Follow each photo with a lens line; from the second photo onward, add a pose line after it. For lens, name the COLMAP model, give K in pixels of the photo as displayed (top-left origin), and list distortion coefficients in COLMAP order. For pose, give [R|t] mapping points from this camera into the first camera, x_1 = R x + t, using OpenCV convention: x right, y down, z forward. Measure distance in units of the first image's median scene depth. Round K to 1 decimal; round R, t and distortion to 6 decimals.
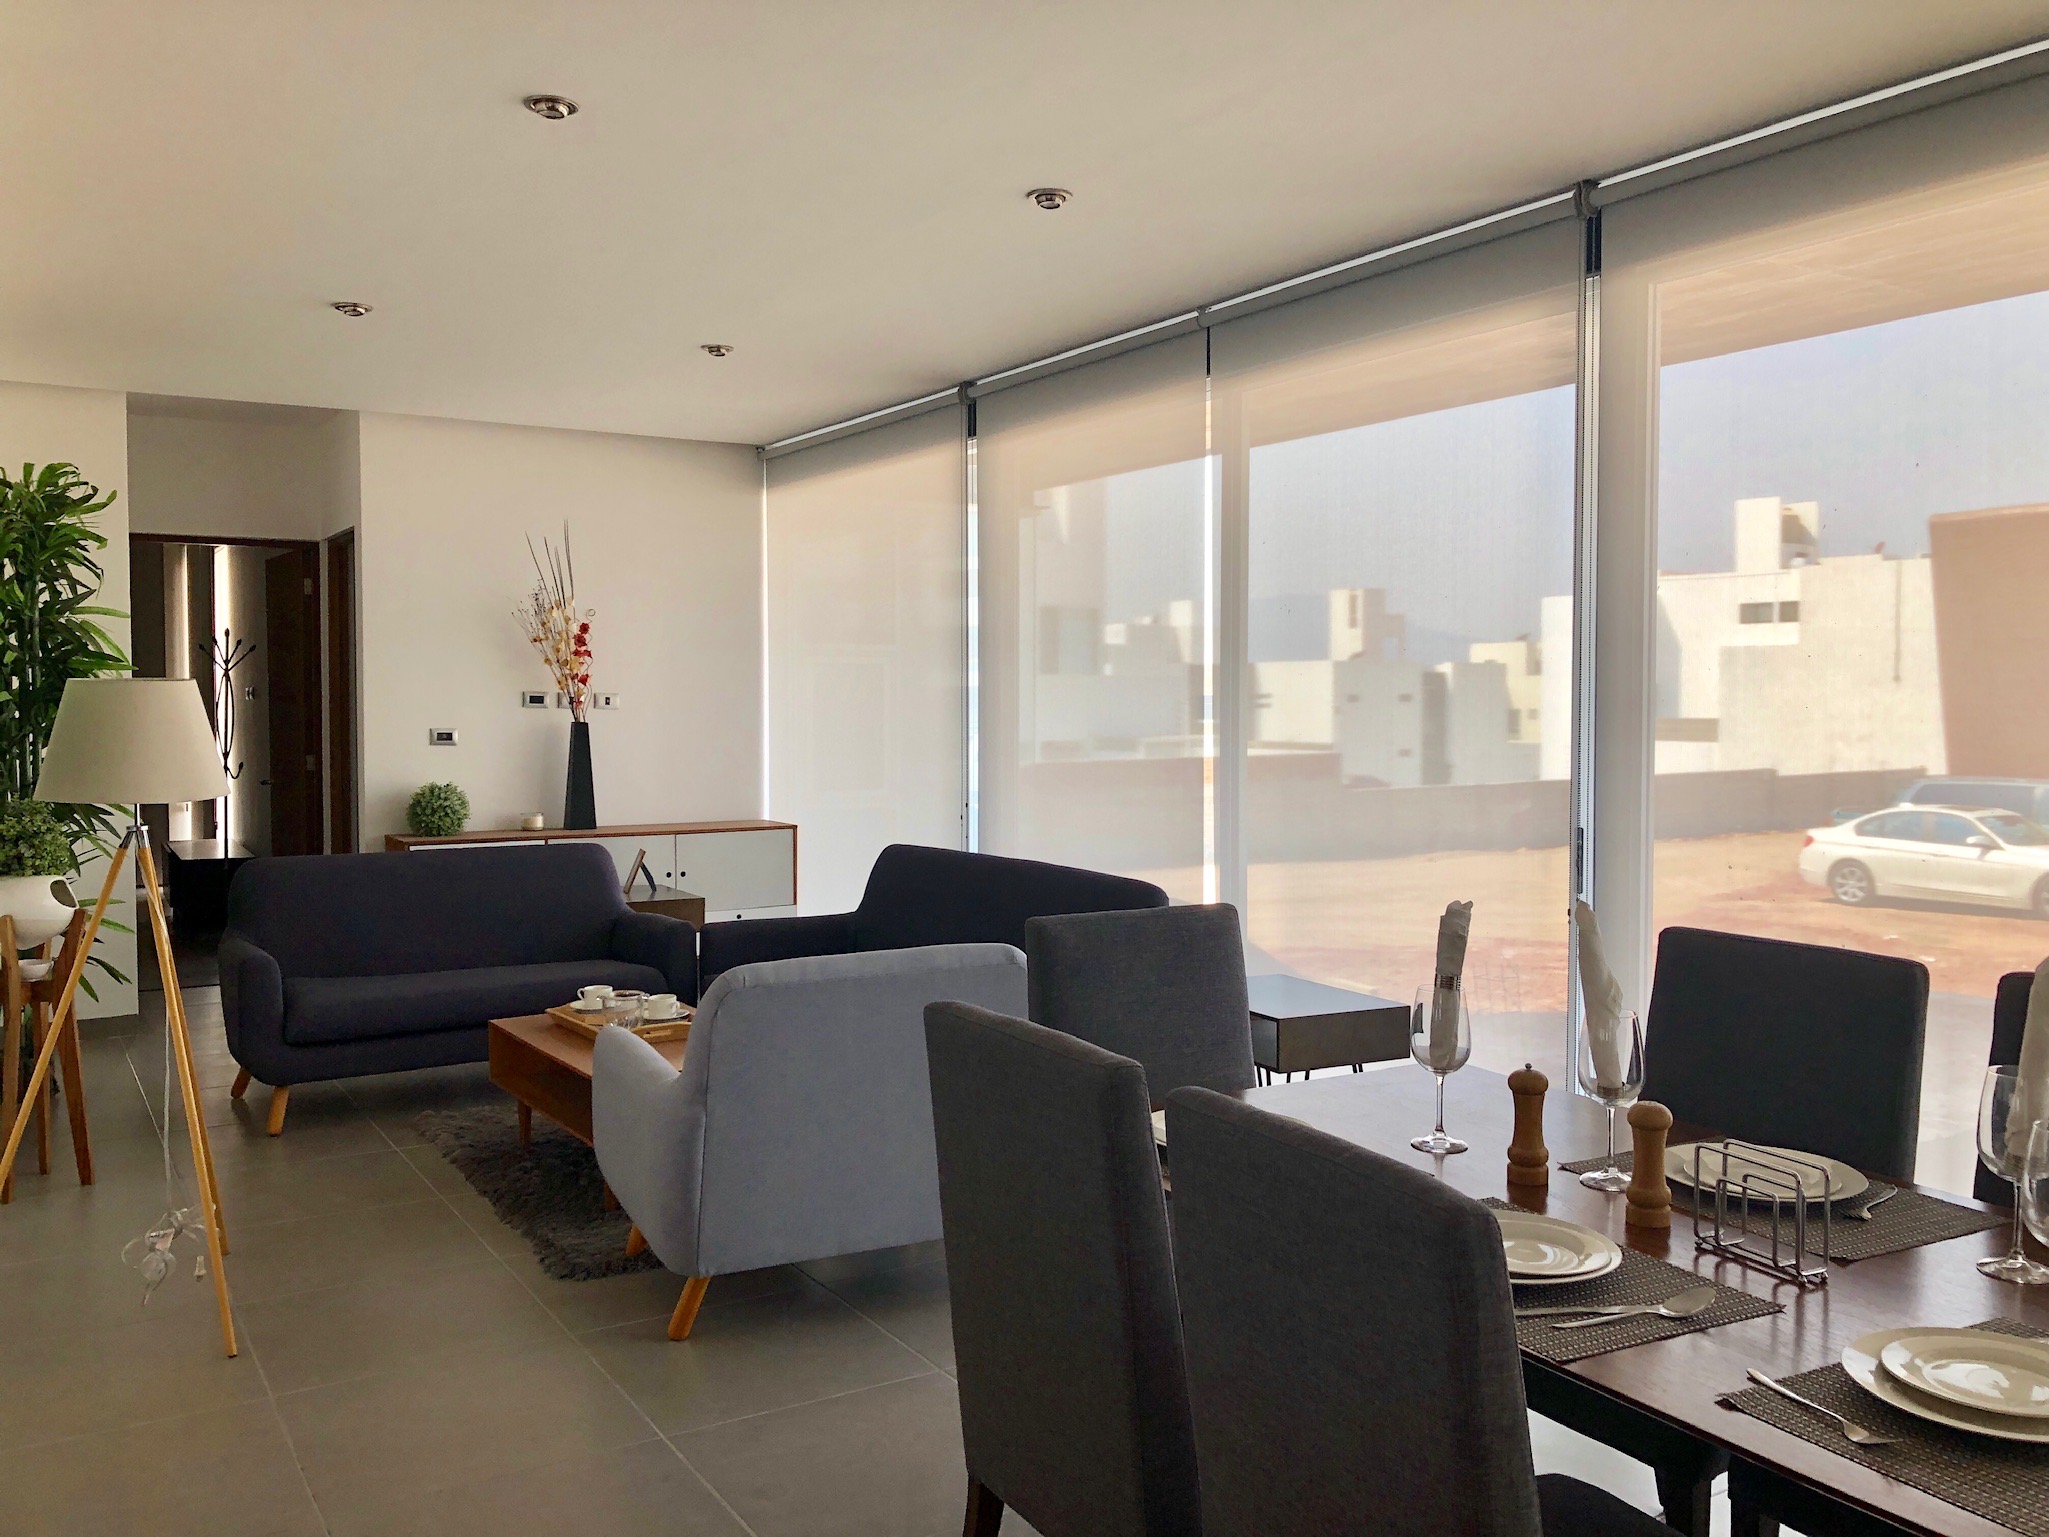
lens RADIAL K [[1659.9, 0, 1052.1], [0, 1659.9, 723.3], [0, 0, 1]] dist [0.232061, -0.509285]
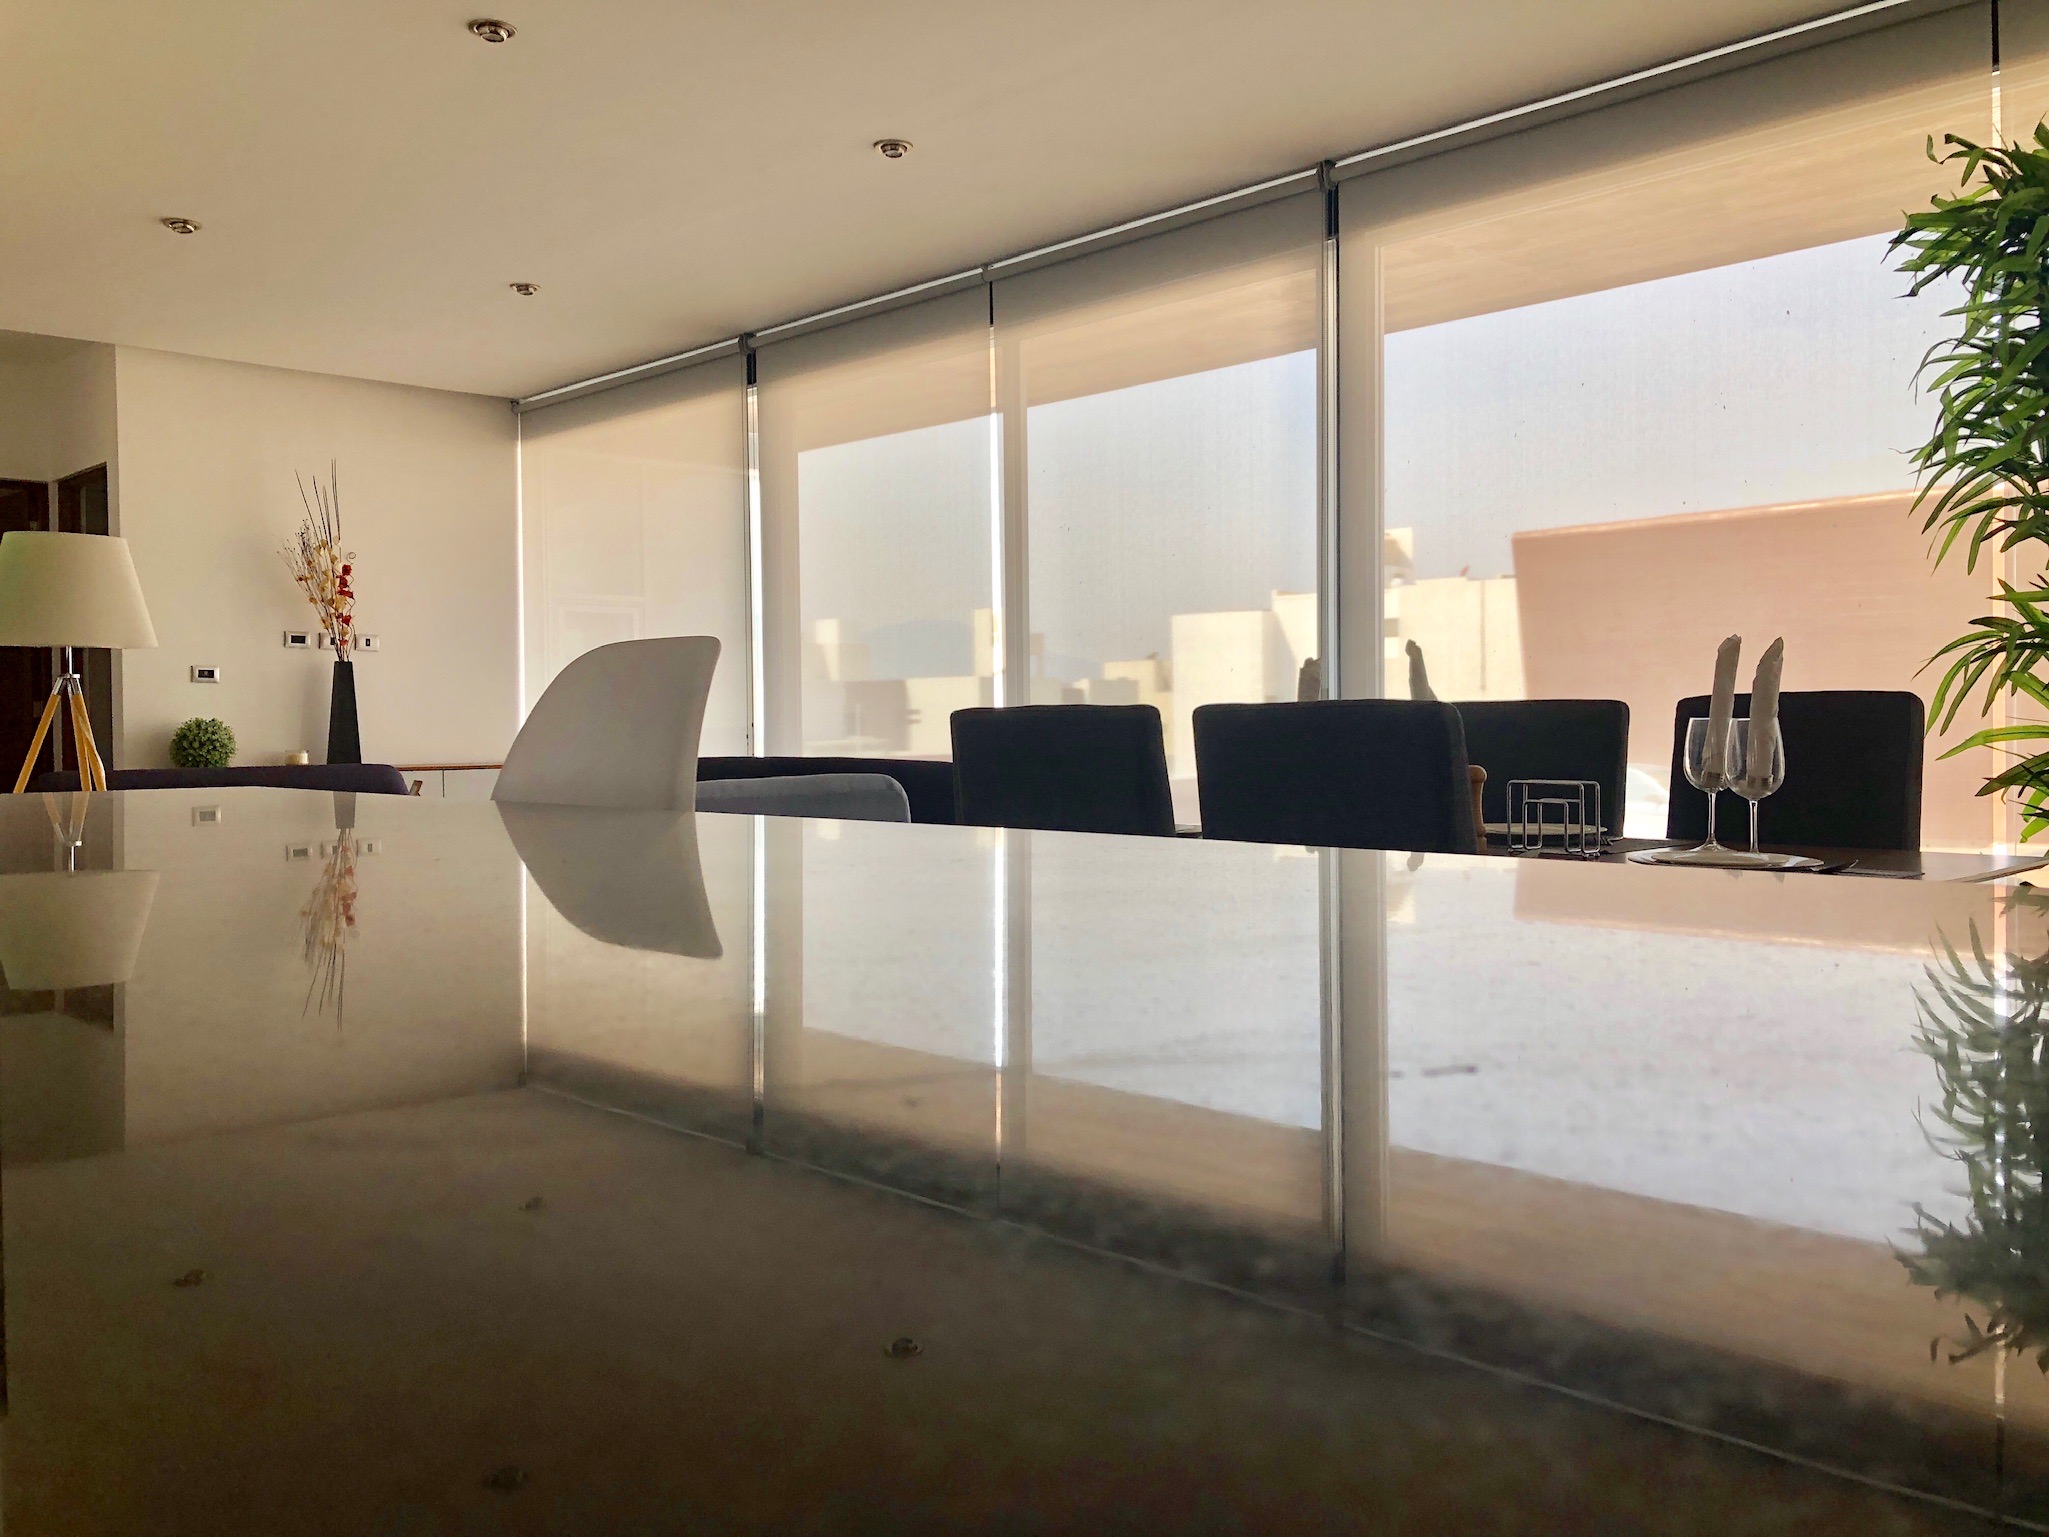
lens RADIAL K [[1659.6, 0, 1029.0], [0, 1659.6, 737.6], [0, 0, 1]] dist [0.111257, -0.089038]
pose [[0.980663, -0.012180, 0.195326, -0.081782], [0.012508, 0.999922, -0.000443, 0.056580], [-0.195306, 0.002878, 0.980738, -0.089980]]
